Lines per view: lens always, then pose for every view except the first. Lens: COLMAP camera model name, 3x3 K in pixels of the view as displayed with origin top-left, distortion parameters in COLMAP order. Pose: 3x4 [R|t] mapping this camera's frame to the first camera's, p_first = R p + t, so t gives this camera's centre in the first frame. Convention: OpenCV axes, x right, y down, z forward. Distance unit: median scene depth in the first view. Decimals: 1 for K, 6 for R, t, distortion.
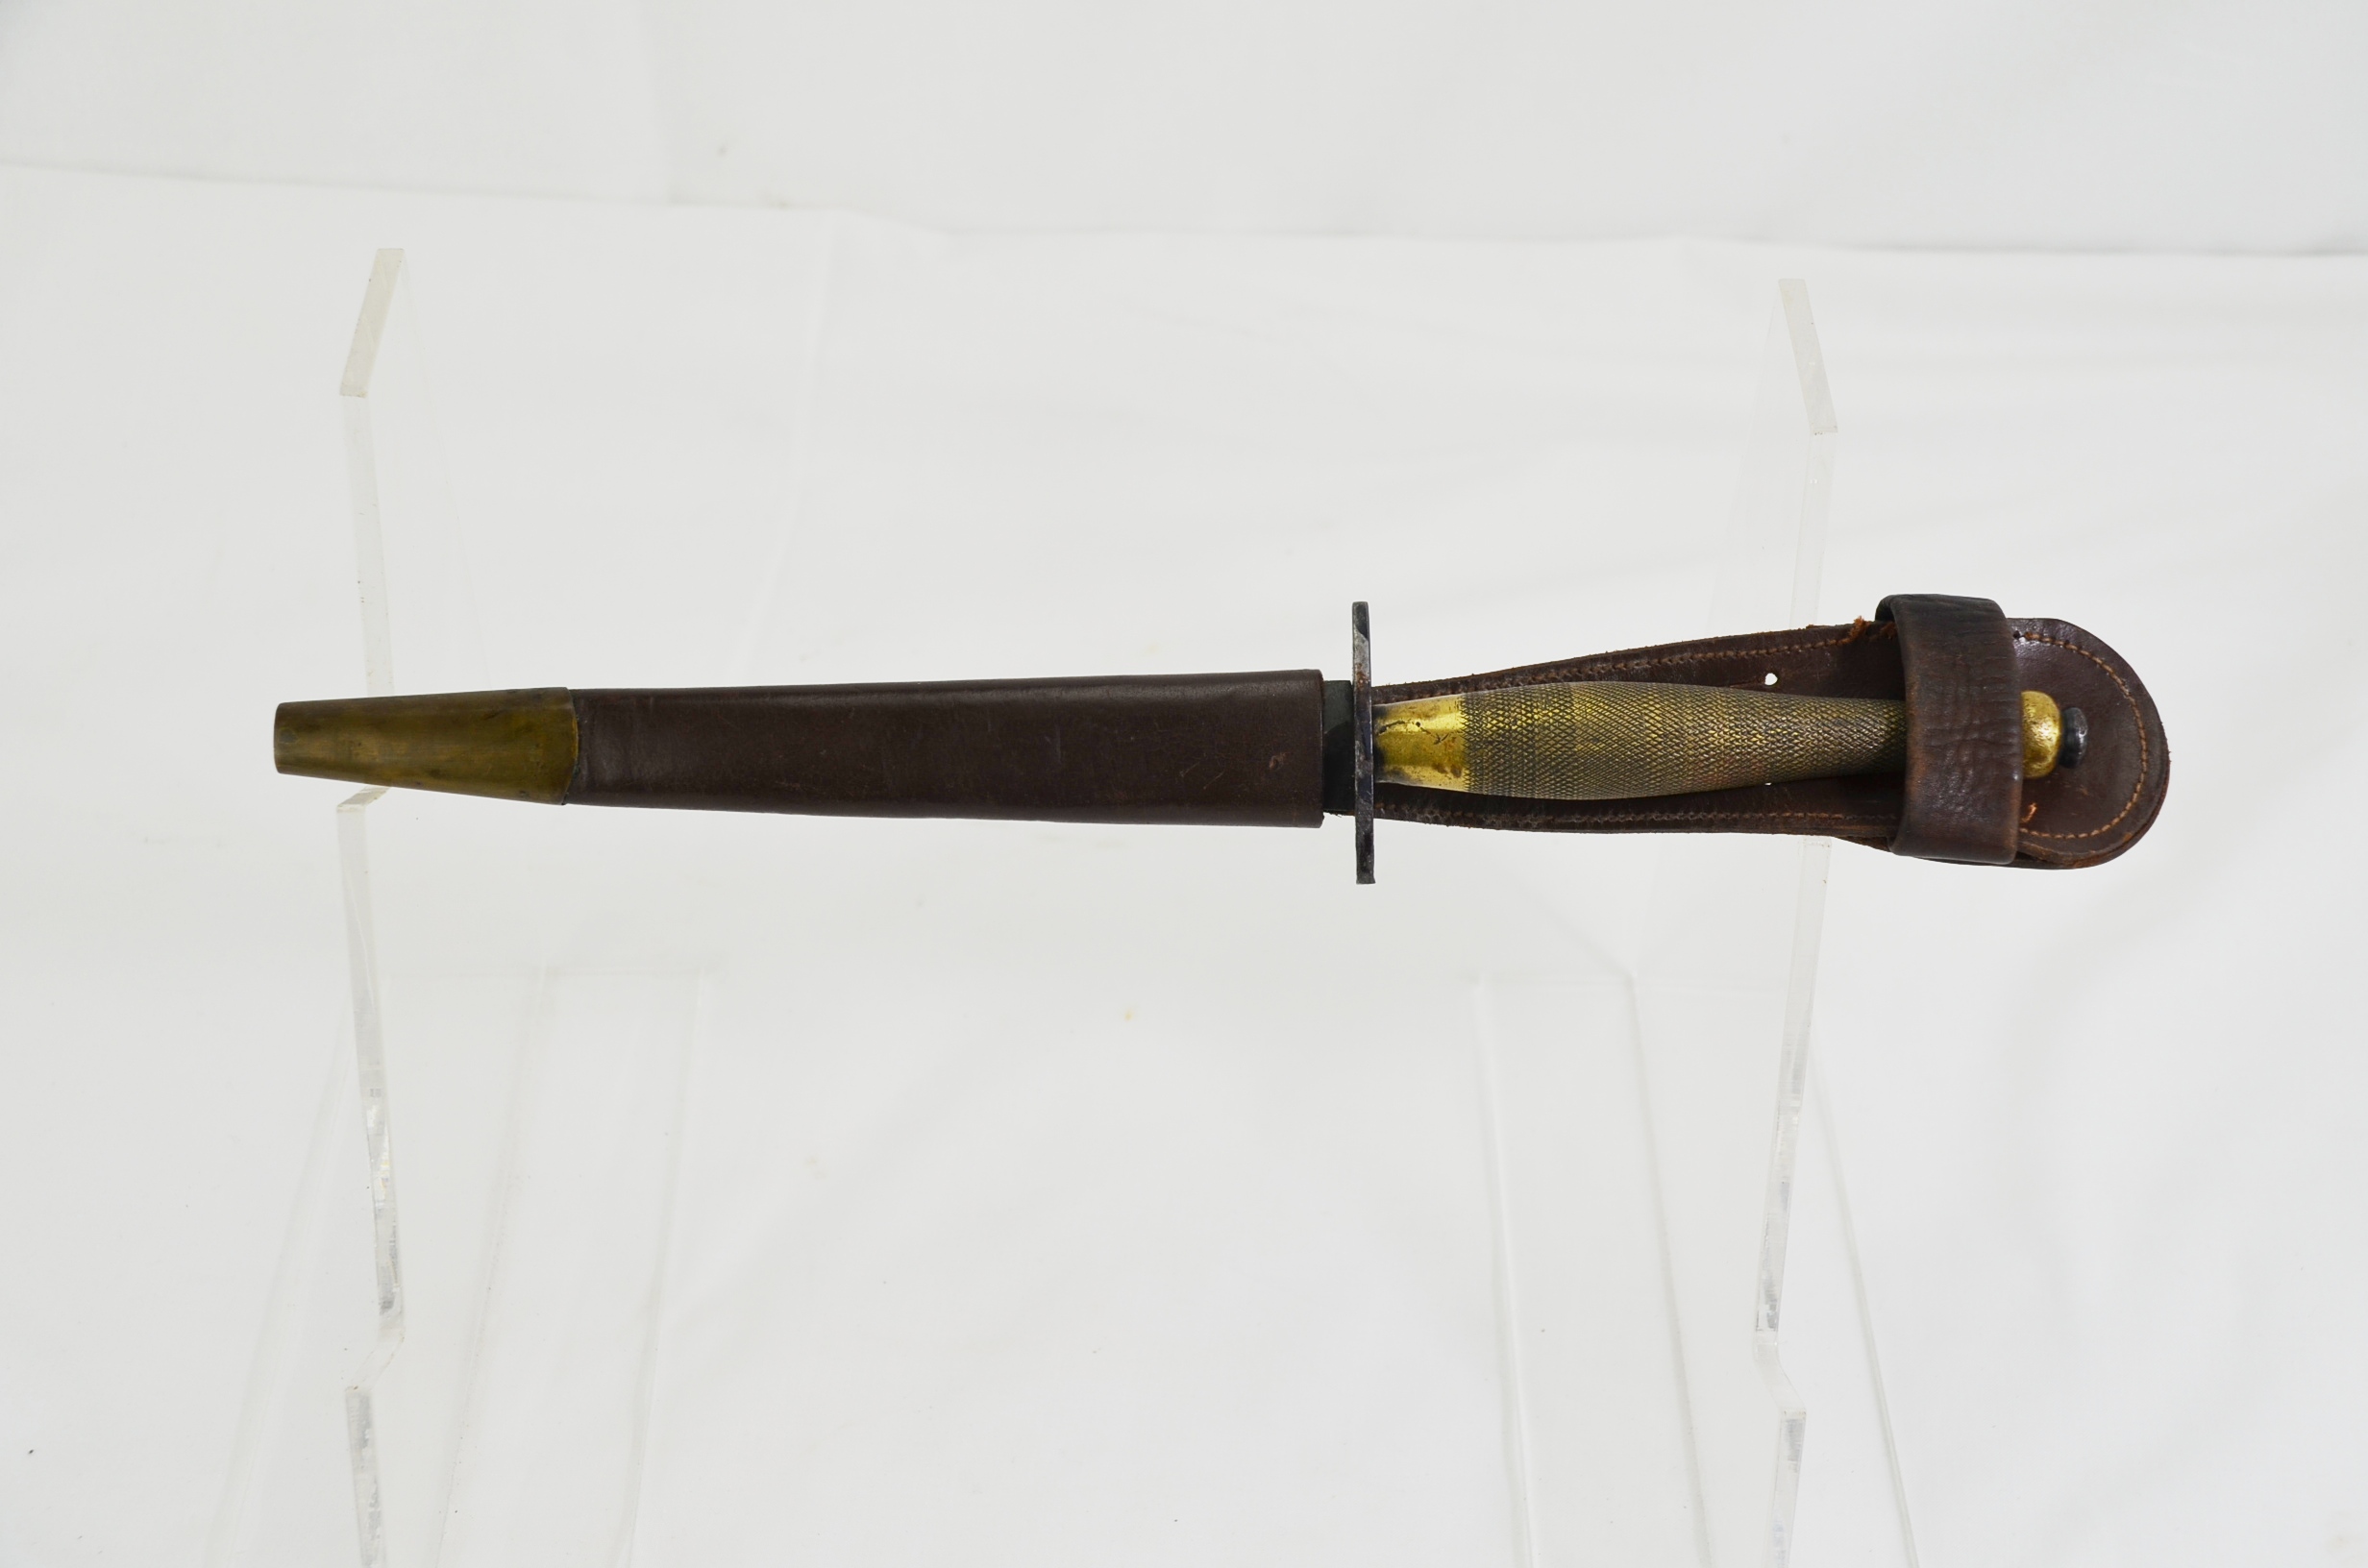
lens RADIAL K [[3282.9, 0, 1184.0], [0, 3282.9, 784.0], [0, 0, 1]] dist [-0.211826, 0.935950]
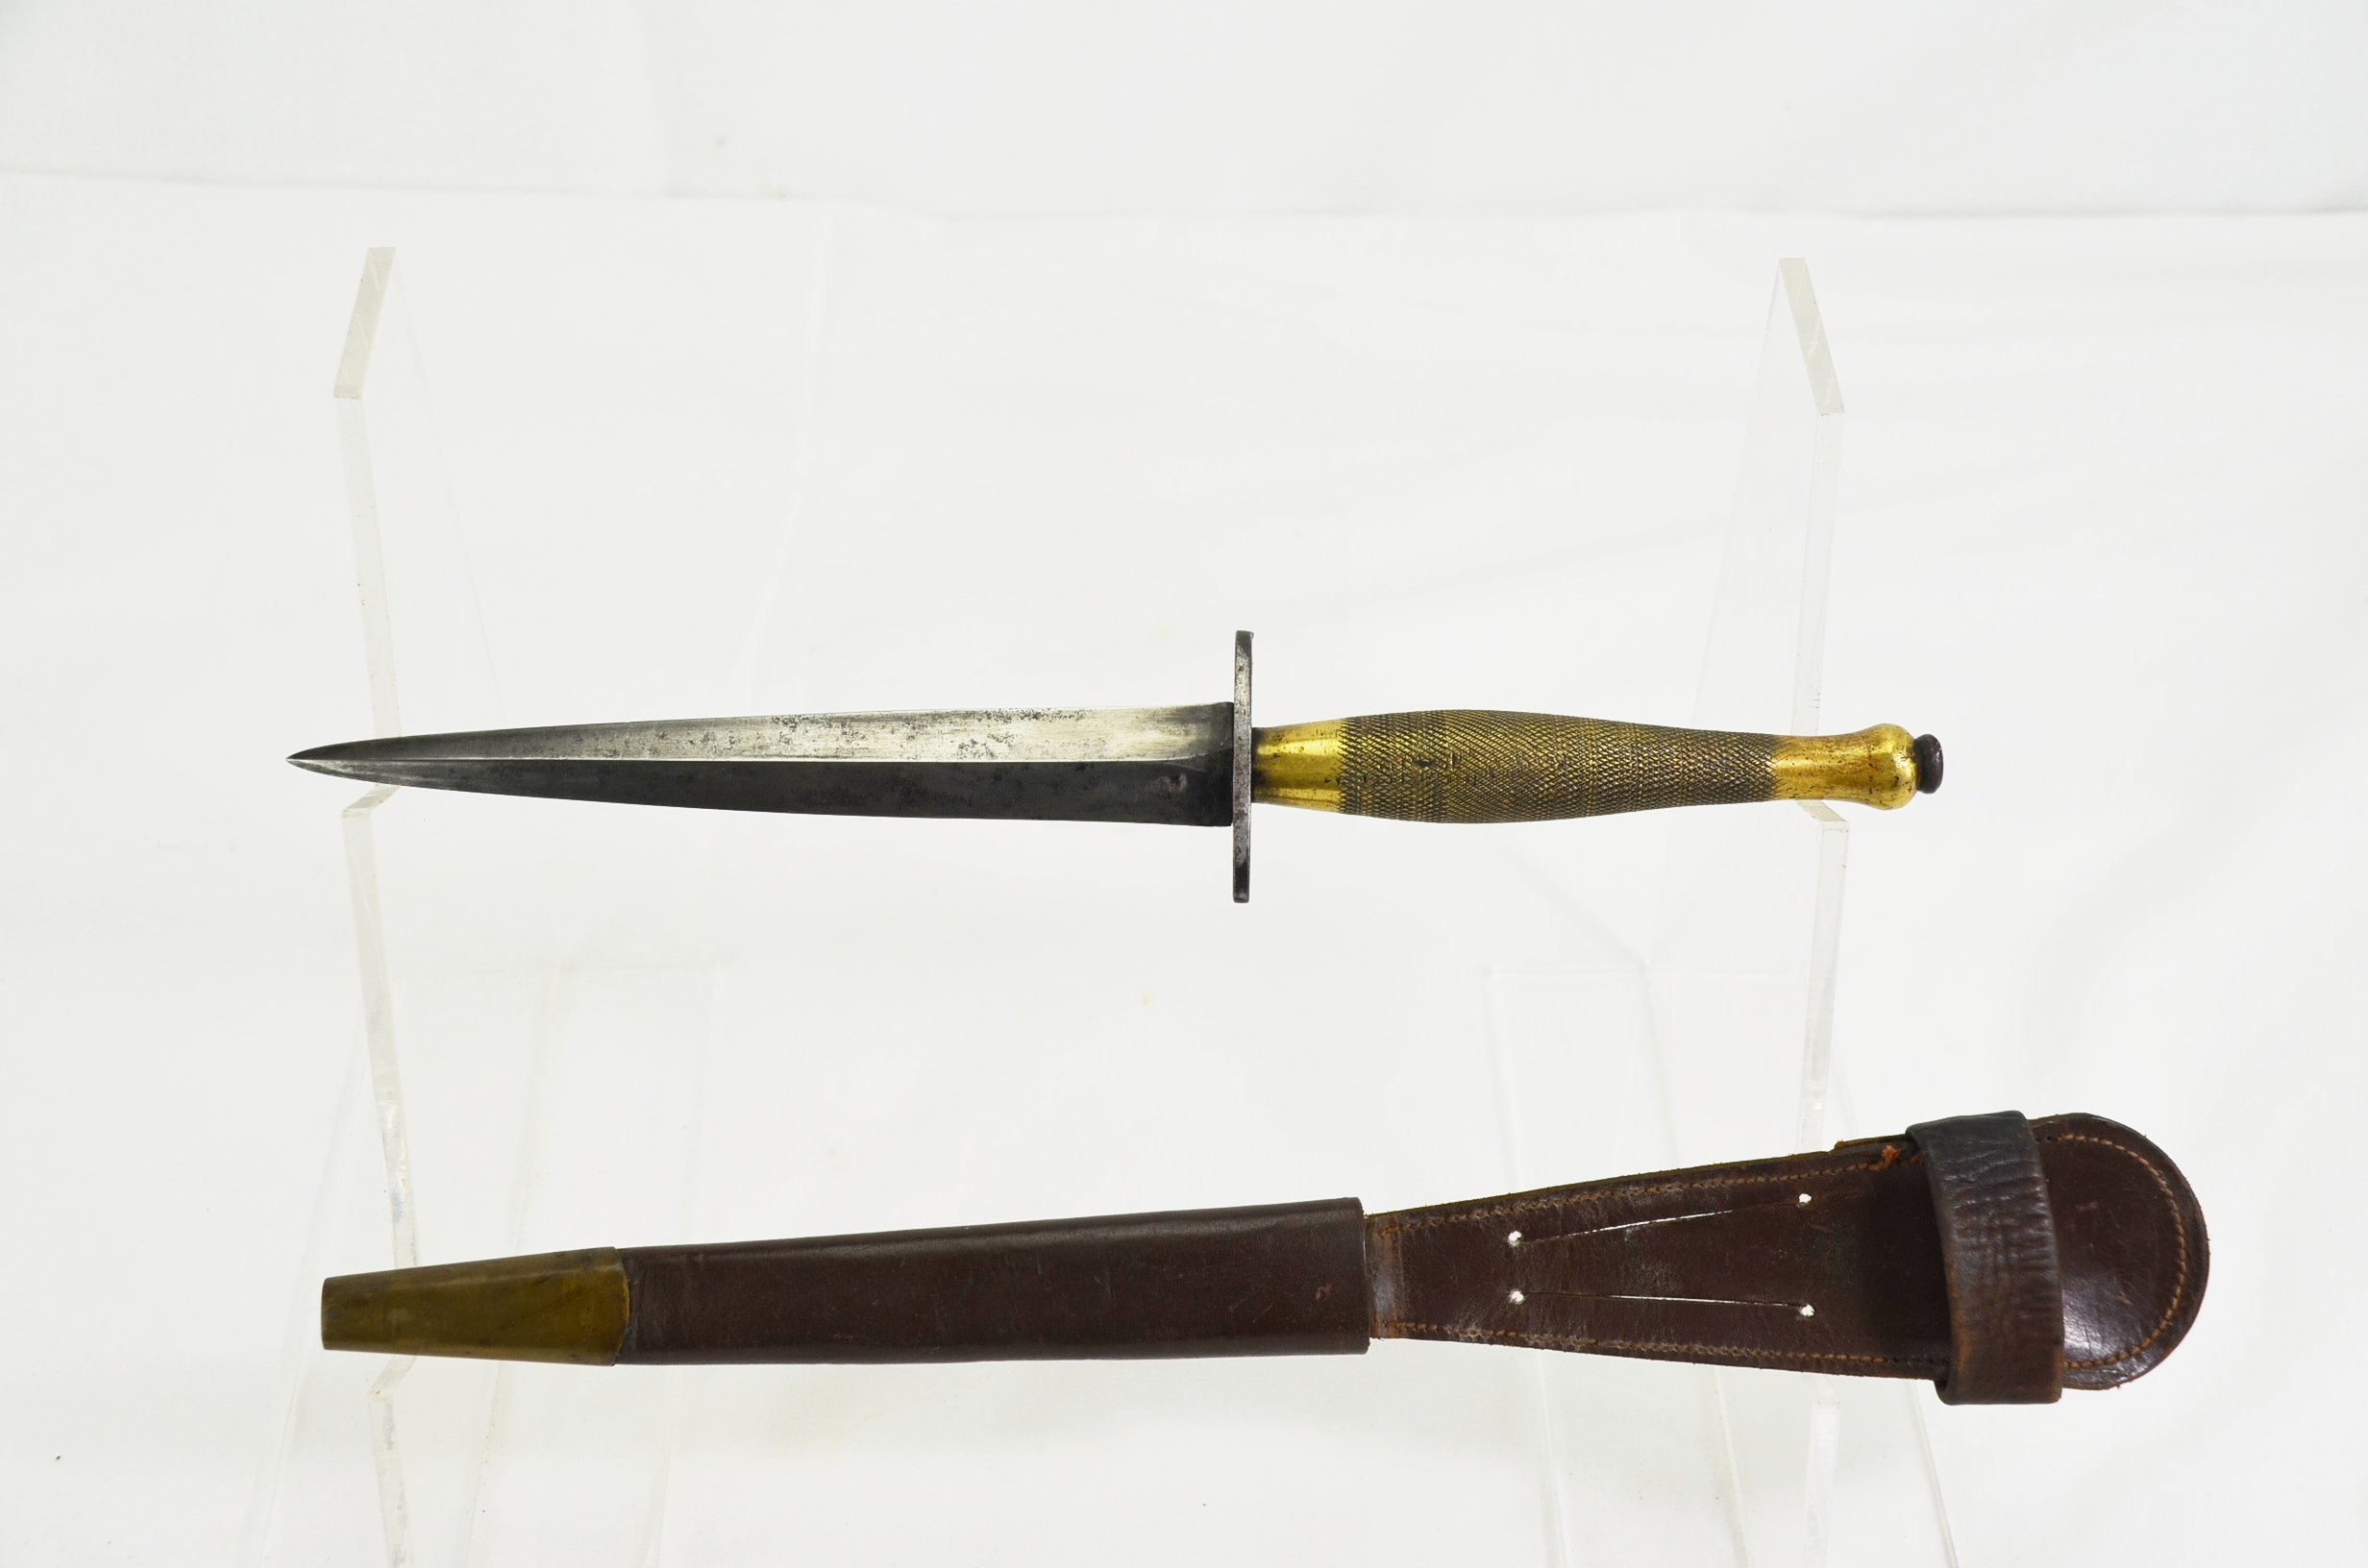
lens RADIAL K [[3259.0, 0, 1268.9], [0, 3259.0, 779.1], [0, 0, 1]] dist [0.015912, -0.033244]
pose [[0.999431, -0.025588, 0.021956, -0.006689], [0.025198, 0.999523, 0.017878, -0.184959], [-0.022403, -0.017315, 0.999599, -0.005258]]
